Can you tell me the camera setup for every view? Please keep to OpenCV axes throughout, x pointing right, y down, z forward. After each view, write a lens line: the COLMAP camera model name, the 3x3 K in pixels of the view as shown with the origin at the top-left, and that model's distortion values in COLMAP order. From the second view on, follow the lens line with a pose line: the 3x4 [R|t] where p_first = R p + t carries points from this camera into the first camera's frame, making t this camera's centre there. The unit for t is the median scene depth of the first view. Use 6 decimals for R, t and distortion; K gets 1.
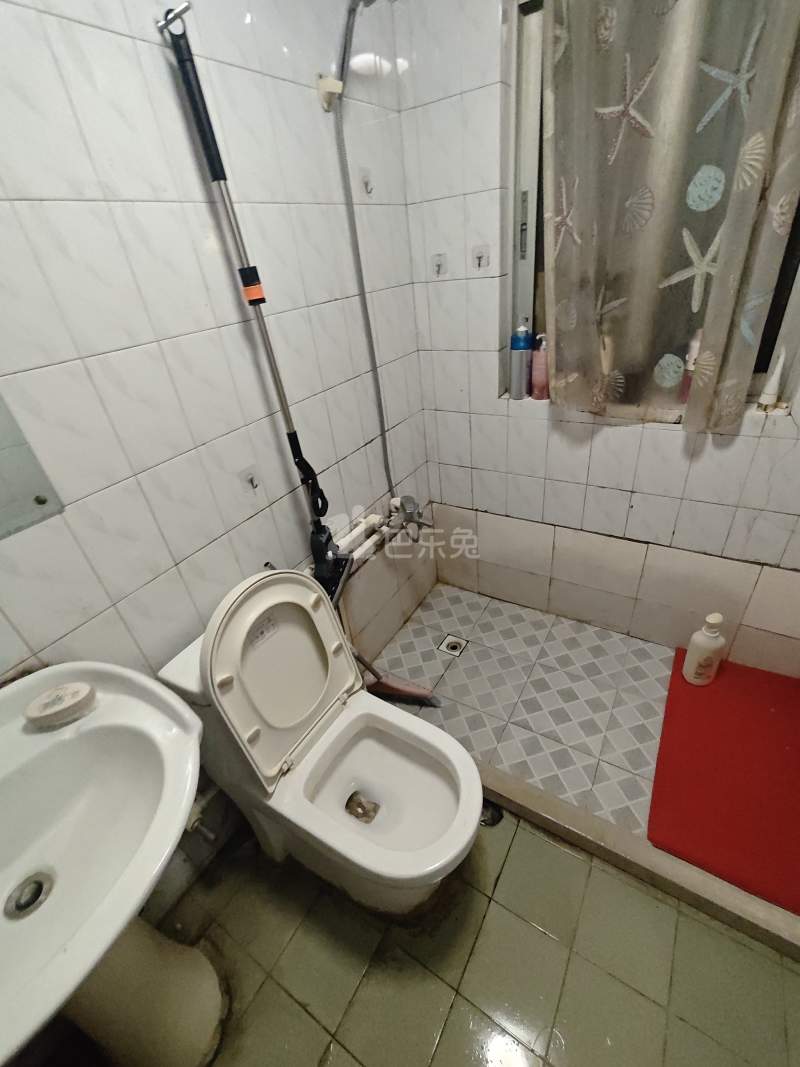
lens RADIAL K [[454.5, 0, 408.2], [0, 454.5, 538.0], [0, 0, 1]] dist [-0.018721, 0.008457]
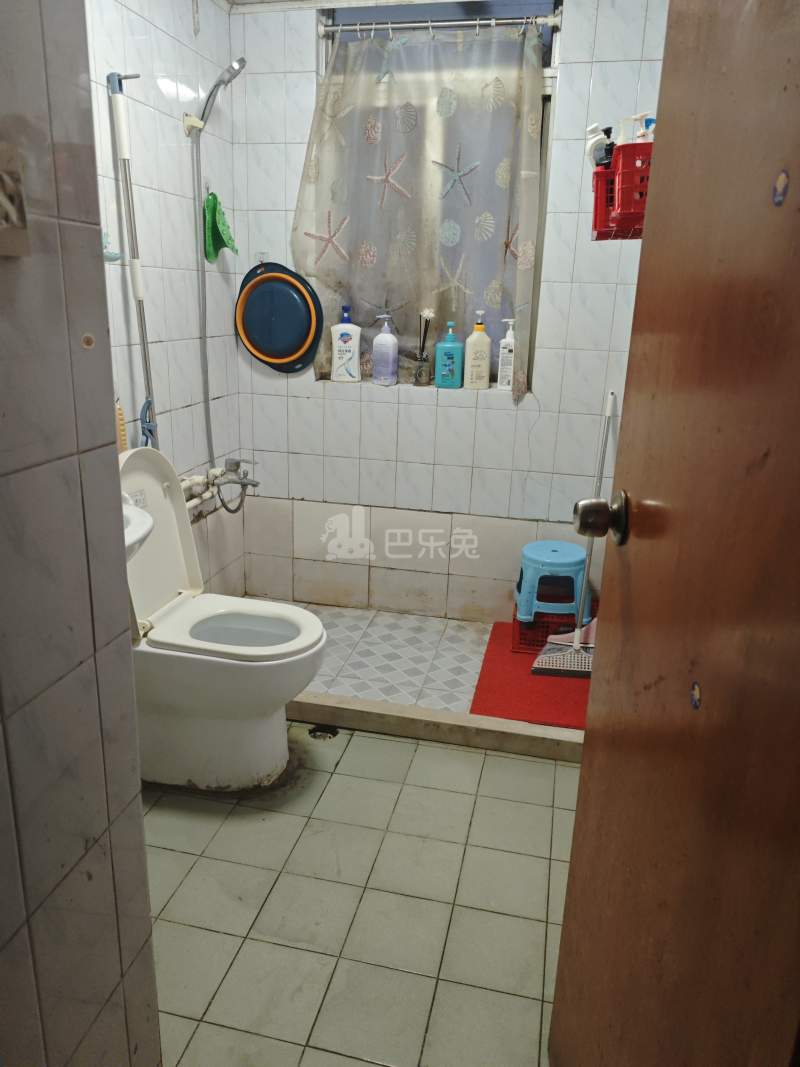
lens RADIAL K [[749.1, 0, 400.0], [0, 749.1, 533.5], [0, 0, 1]] dist [0.004644, 0.000263]
pose [[0.937540, 0.030230, 0.346561, -0.222184], [0.062294, 0.965526, -0.252743, 0.510885], [-0.342254, 0.258546, 0.903336, -0.597928]]
